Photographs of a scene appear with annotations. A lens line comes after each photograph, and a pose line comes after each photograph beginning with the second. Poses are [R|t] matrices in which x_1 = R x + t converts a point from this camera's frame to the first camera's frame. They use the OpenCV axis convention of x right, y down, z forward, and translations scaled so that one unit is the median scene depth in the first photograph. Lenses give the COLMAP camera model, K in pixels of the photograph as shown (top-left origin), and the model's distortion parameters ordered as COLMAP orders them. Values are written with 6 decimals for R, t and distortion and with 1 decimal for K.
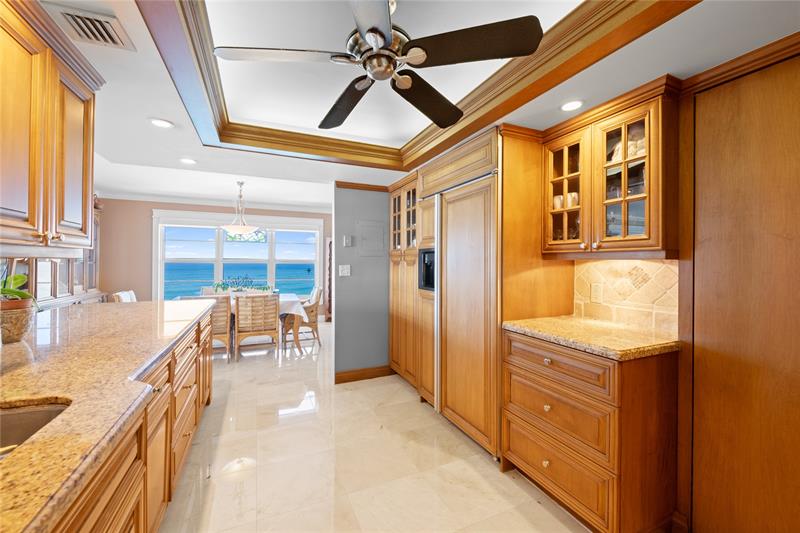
lens RADIAL K [[318.1, 0, 403.8], [0, 318.1, 260.1], [0, 0, 1]] dist [-0.002436, -0.001320]
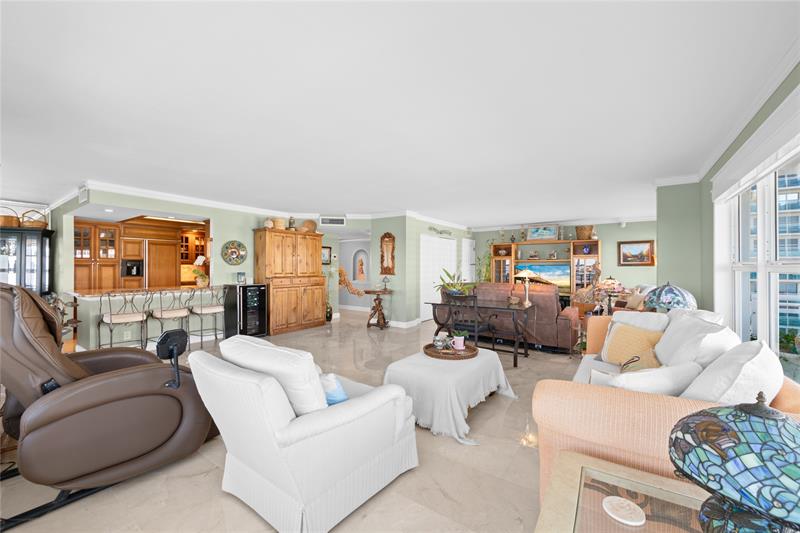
lens RADIAL K [[318.1, 0, 388.3], [0, 318.1, 265.8], [0, 0, 1]] dist [-0.002436, -0.001320]
pose [[-0.510042, -0.004969, 0.860135, -1.906368], [-0.011527, 0.999933, -0.001059, -0.006231], [-0.860072, -0.010455, -0.510065, 0.369095]]
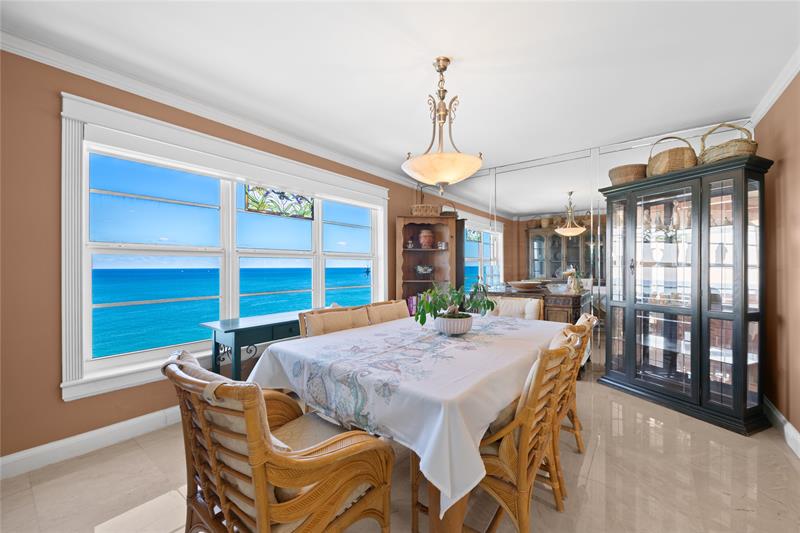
lens RADIAL K [[318.1, 0, 407.0], [0, 318.1, 267.0], [0, 0, 1]] dist [-0.002436, -0.001320]
pose [[0.880637, -0.007971, 0.473724, -0.850986], [0.003925, 0.999947, 0.009529, 0.030715], [-0.473775, -0.006532, 0.880622, 0.718851]]
